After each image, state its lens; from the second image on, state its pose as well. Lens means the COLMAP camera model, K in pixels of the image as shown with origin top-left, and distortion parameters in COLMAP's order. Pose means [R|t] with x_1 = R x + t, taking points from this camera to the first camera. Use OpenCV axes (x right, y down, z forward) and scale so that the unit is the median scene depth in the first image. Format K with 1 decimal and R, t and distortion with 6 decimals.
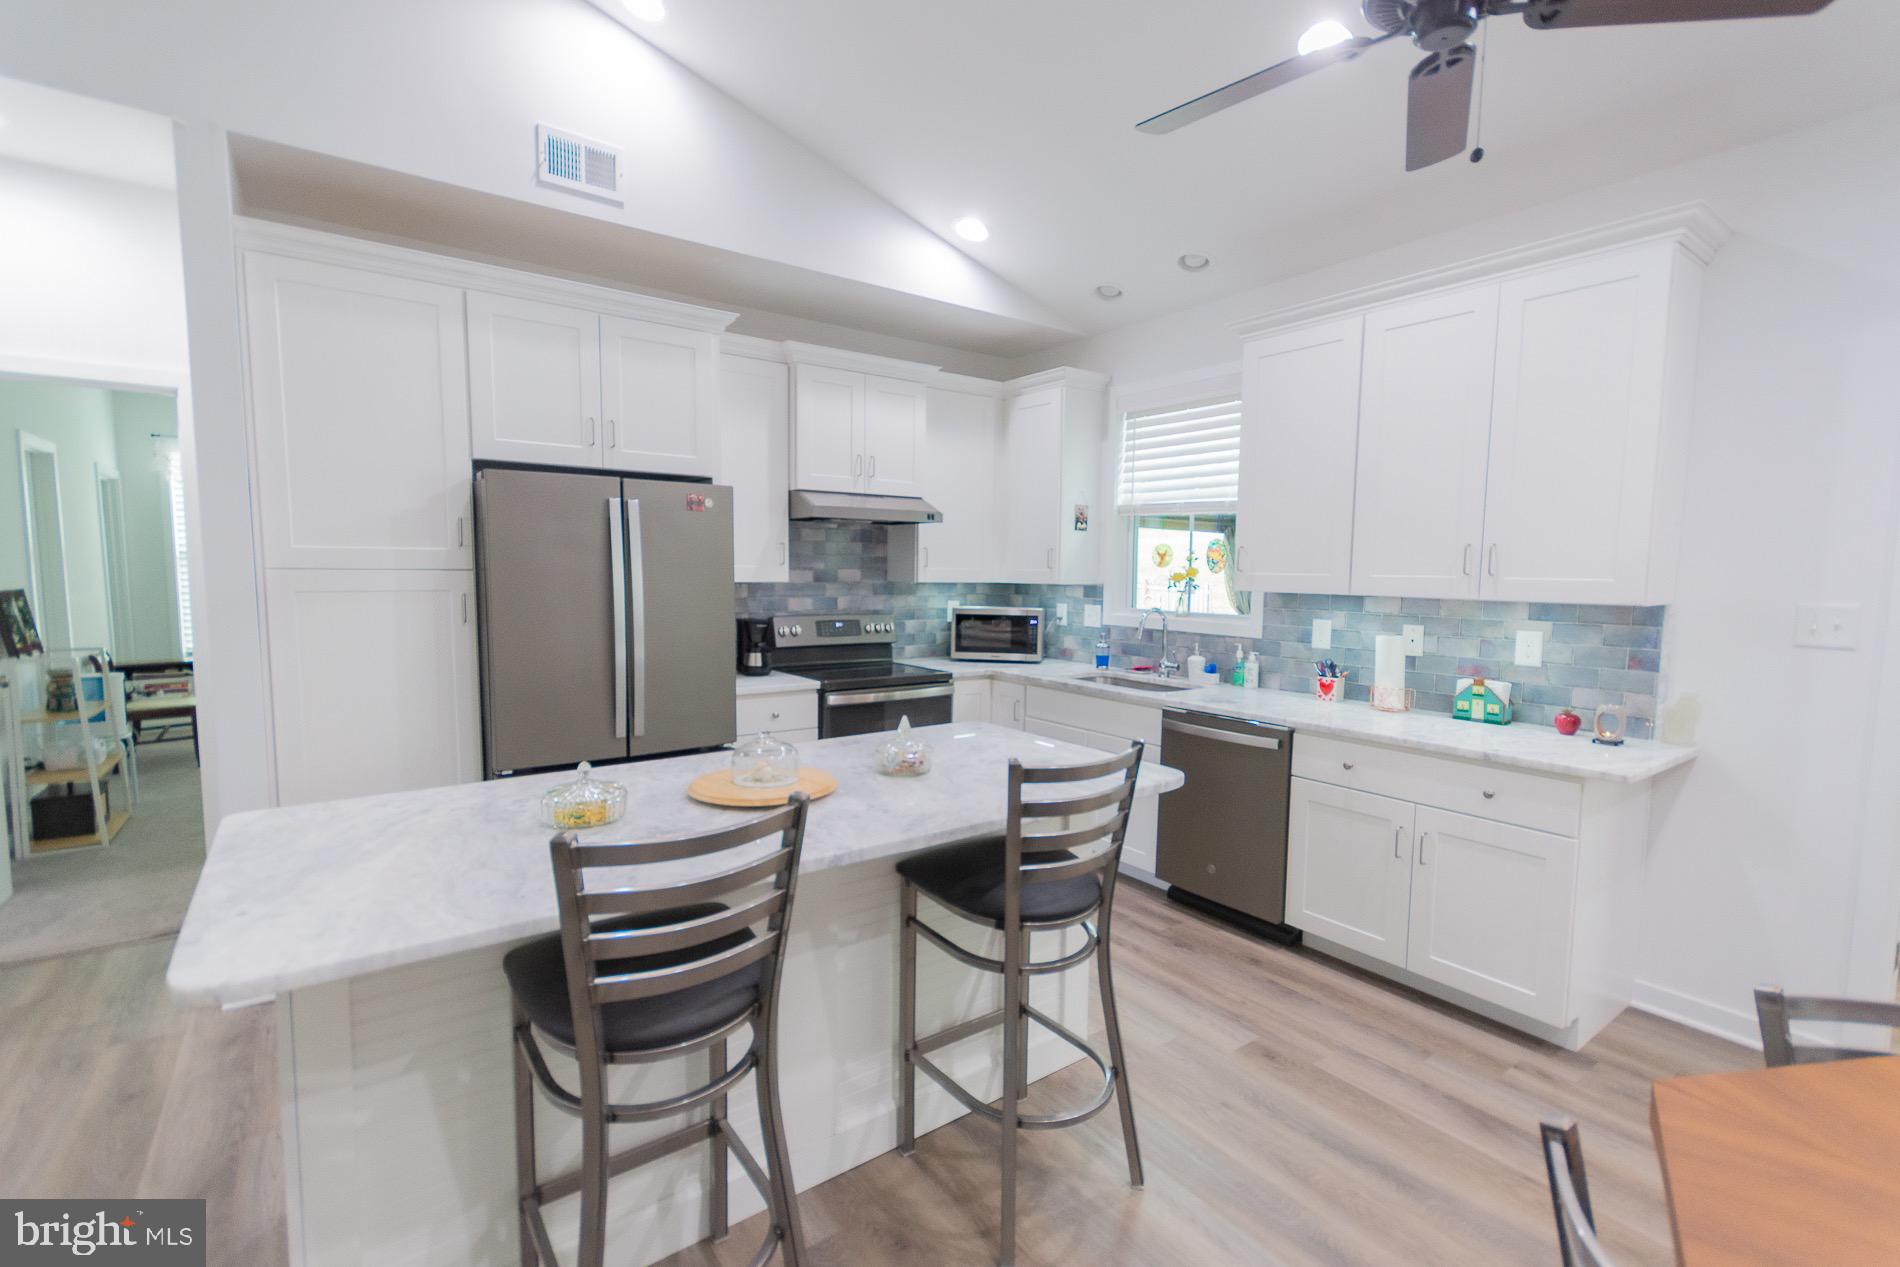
lens RADIAL K [[846.1, 0, 949.2], [0, 846.1, 642.2], [0, 0, 1]] dist [0.004685, 0.000535]
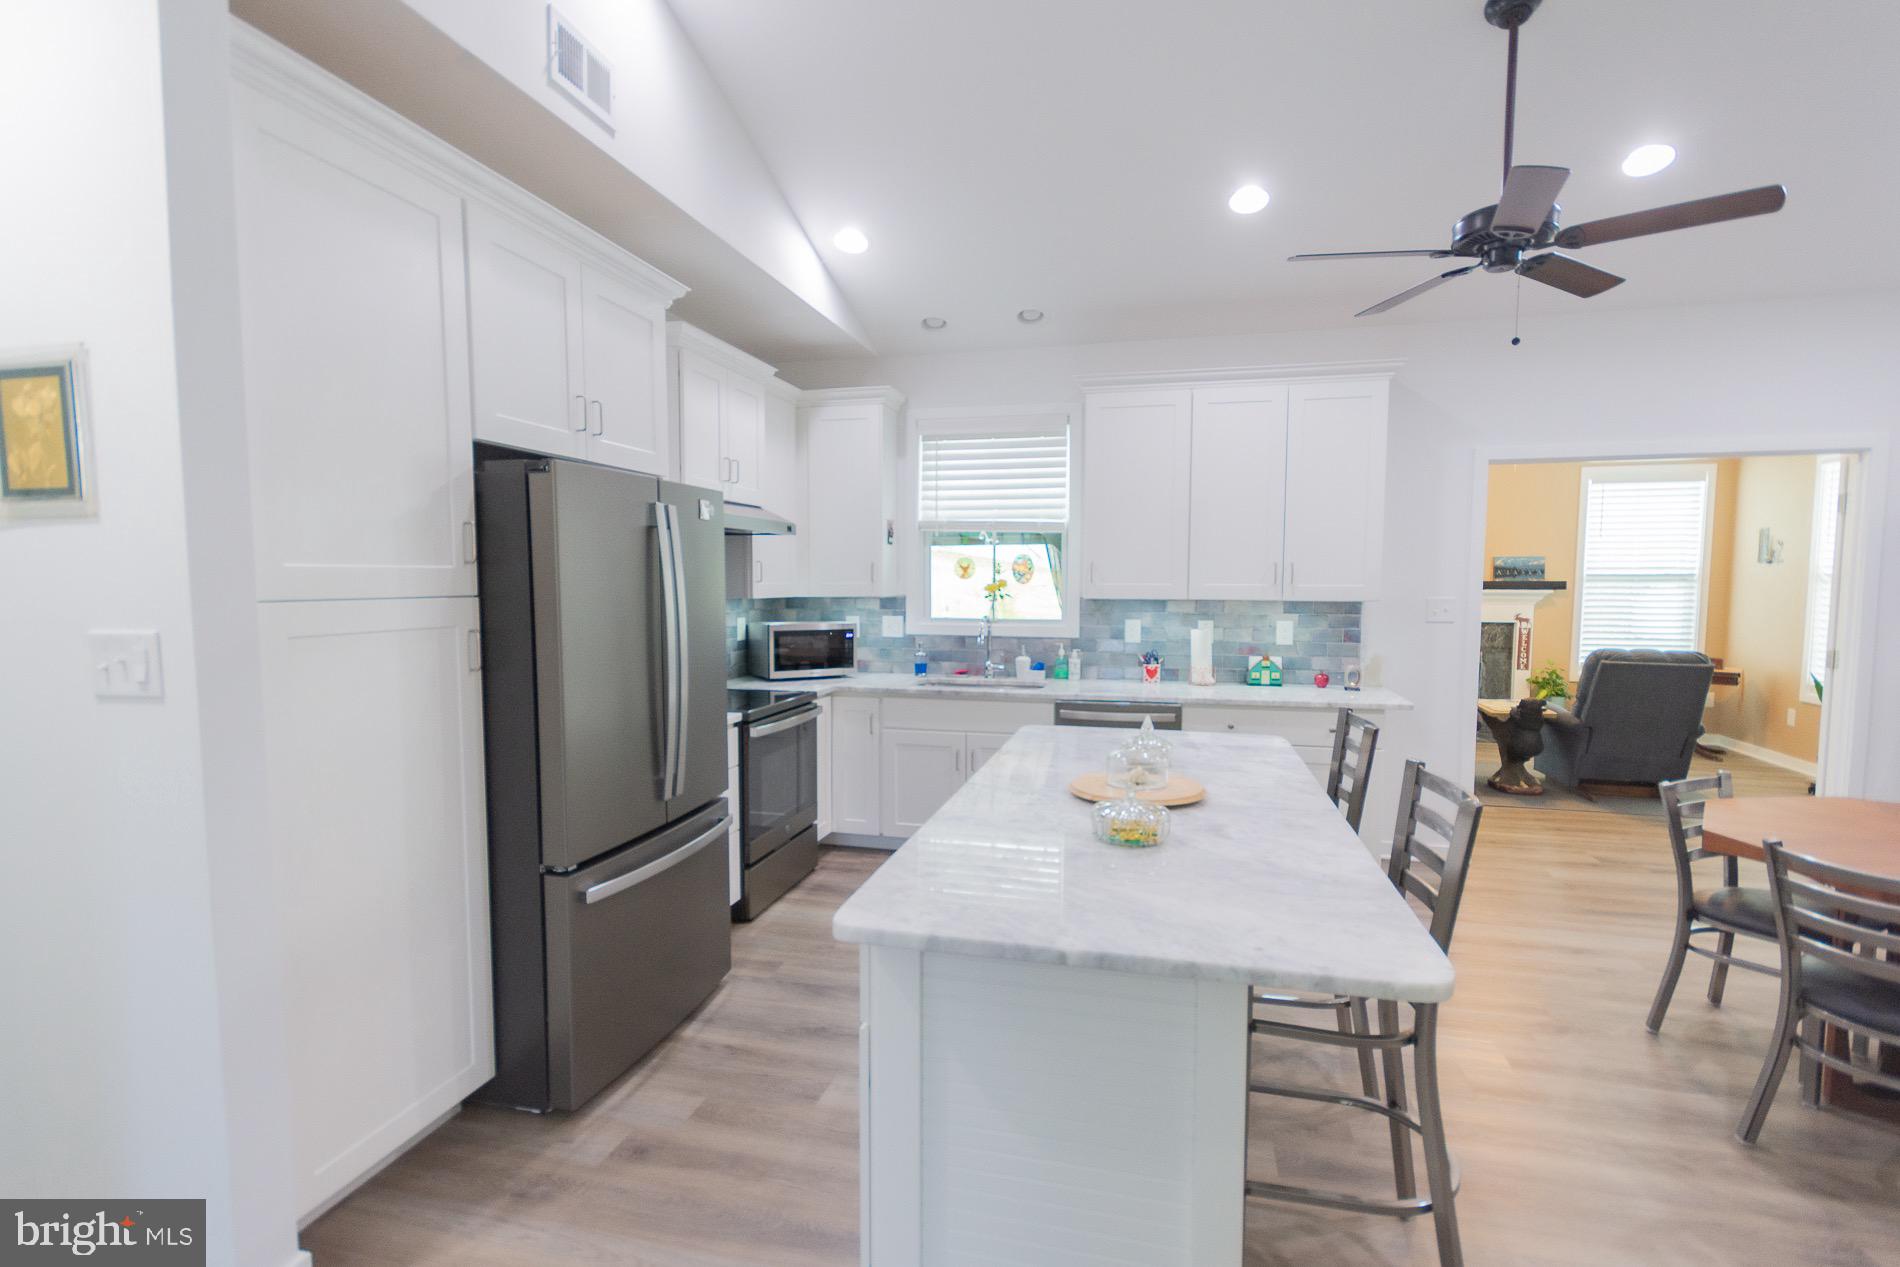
lens RADIAL K [[895.0, 0, 947.9], [0, 895.0, 642.2], [0, 0, 1]] dist [0.005383, 0.000604]
pose [[0.769771, -0.056704, 0.635796, -0.583256], [0.064553, 0.997855, 0.010839, -0.023993], [-0.635047, 0.032699, 0.771781, 0.137804]]
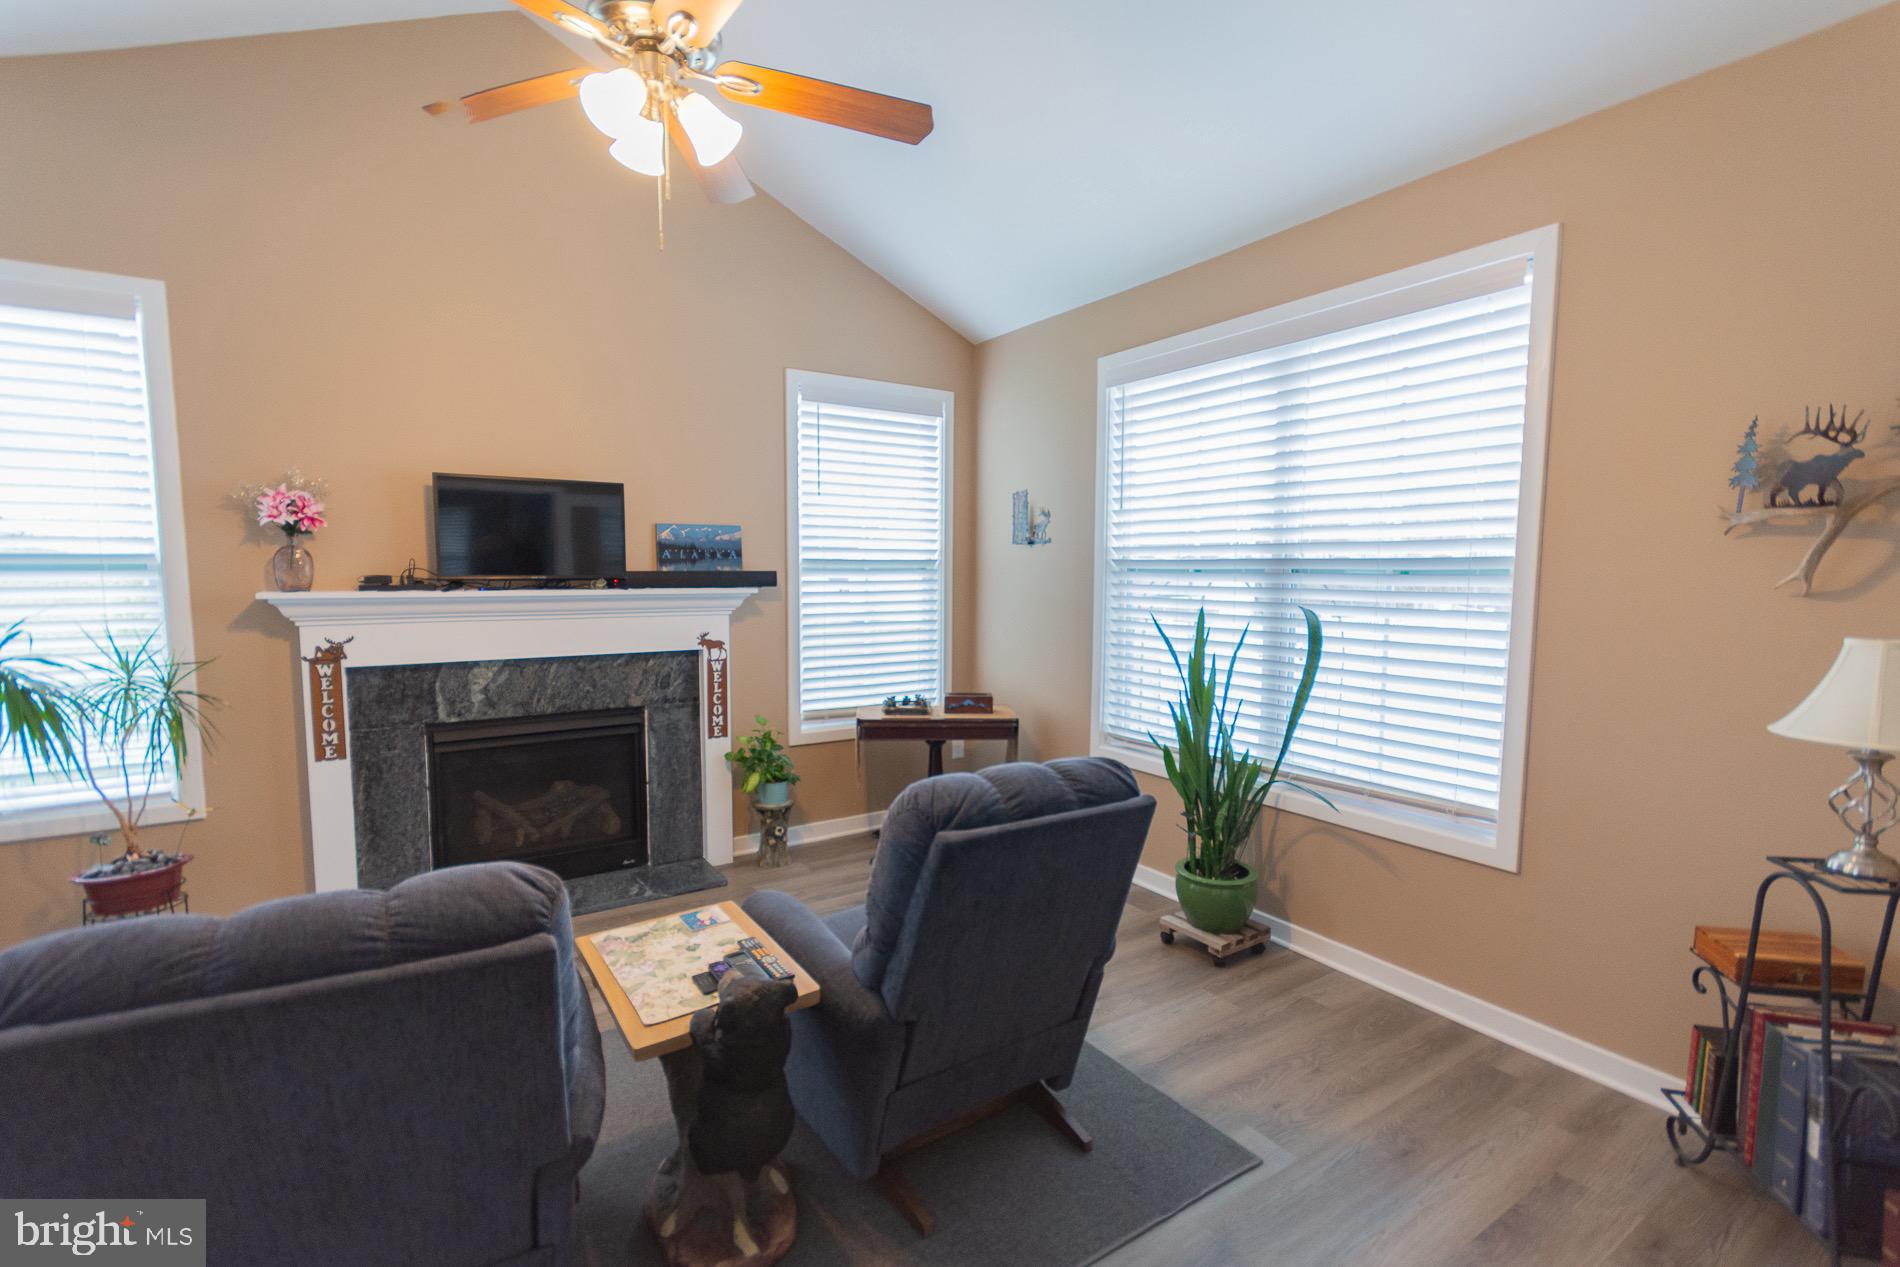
lens RADIAL K [[846.1, 0, 949.2], [0, 846.1, 642.2], [0, 0, 1]] dist [0.004685, 0.000535]
pose [[0.038795, -0.100258, 0.994205, 0.737312], [0.085227, 0.991660, 0.096676, -0.045297], [-0.995606, 0.080982, 0.047016, 0.553666]]
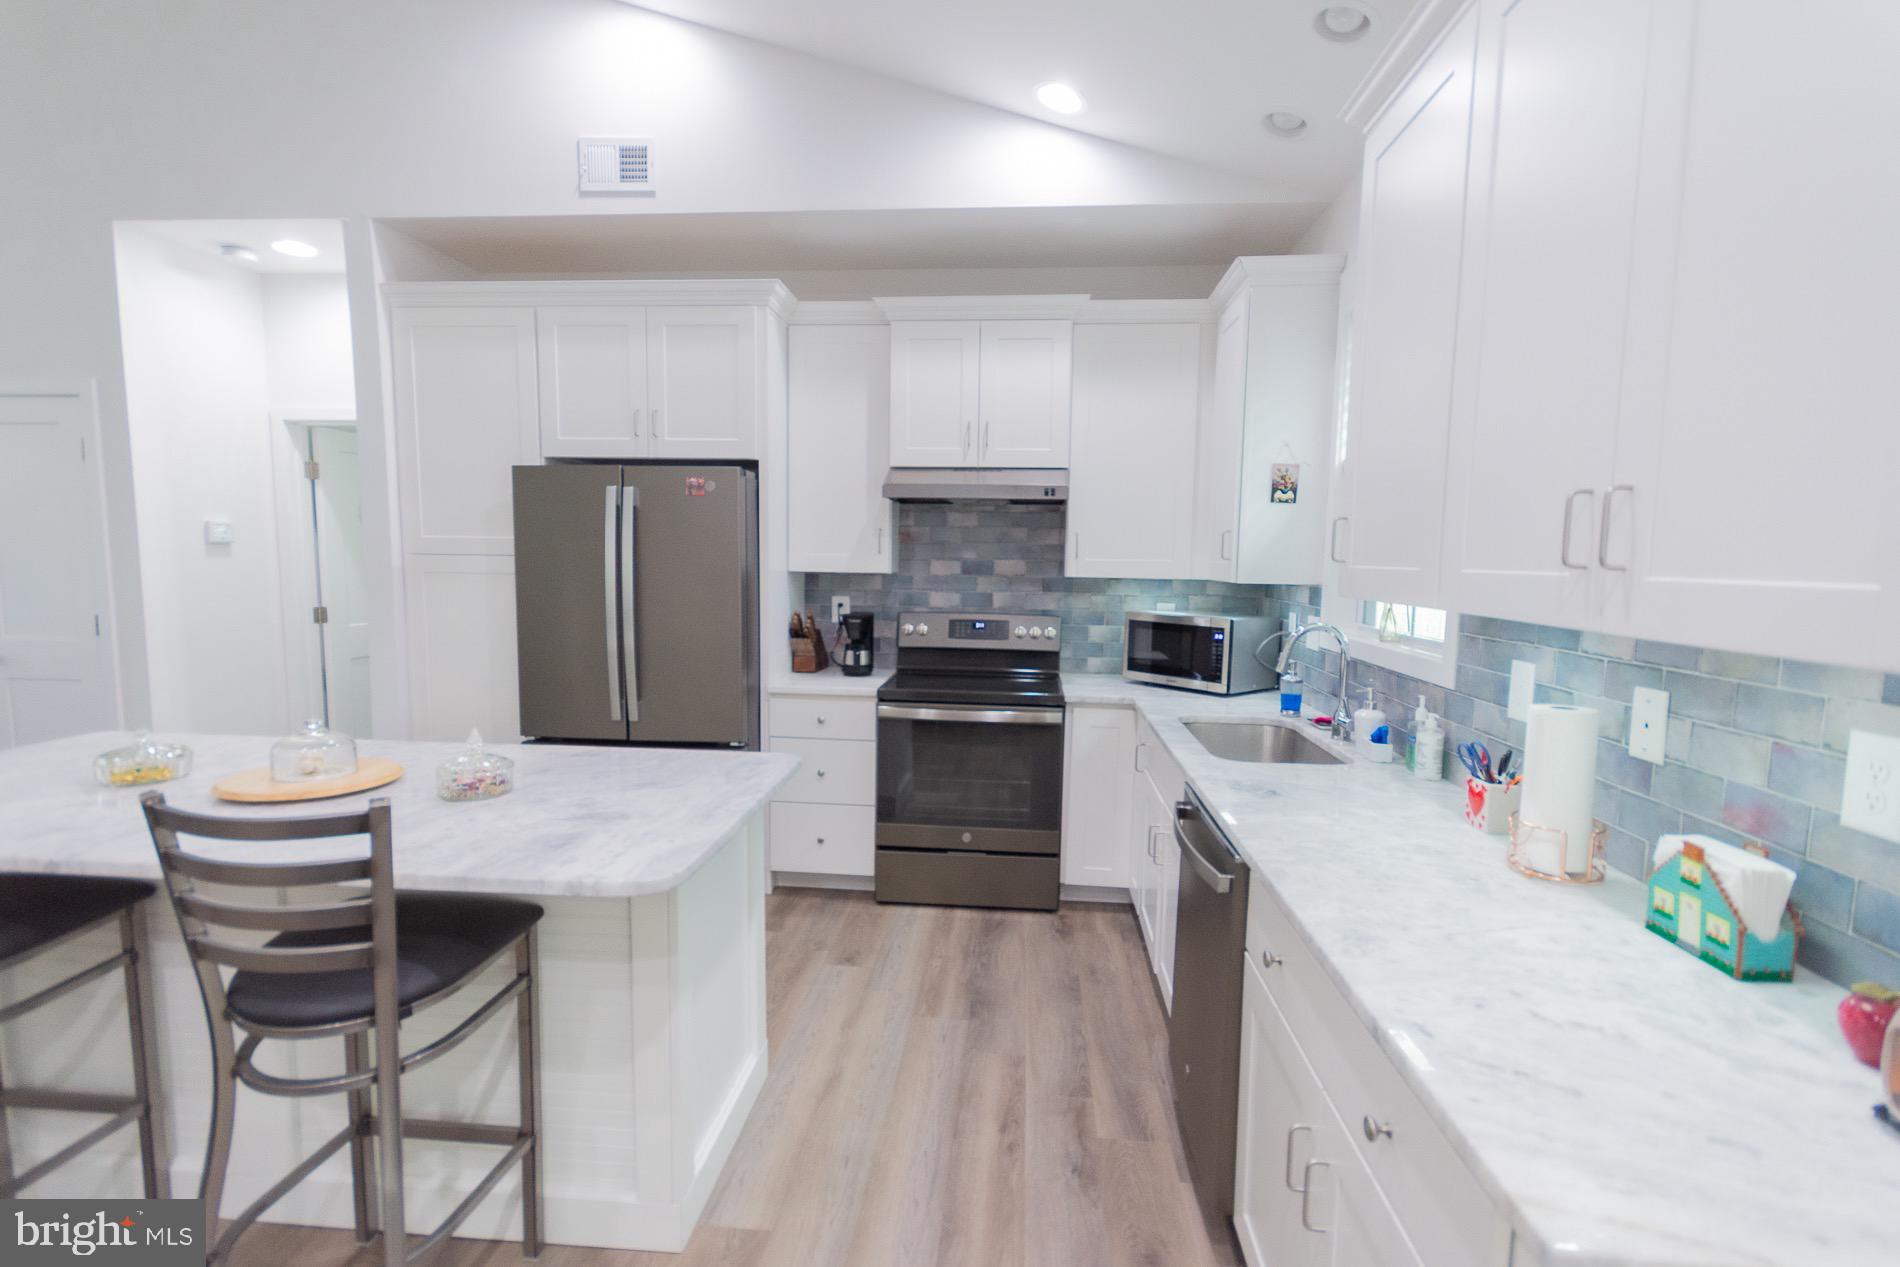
lens RADIAL K [[878.9, 0, 949.7], [0, 878.9, 642.0], [0, 0, 1]] dist [0.008891, 0.000327]
pose [[0.753472, 0.063940, -0.654363, 0.492038], [-0.063962, 0.997668, 0.023837, -0.027240], [0.654361, 0.023894, 0.755805, 0.372788]]
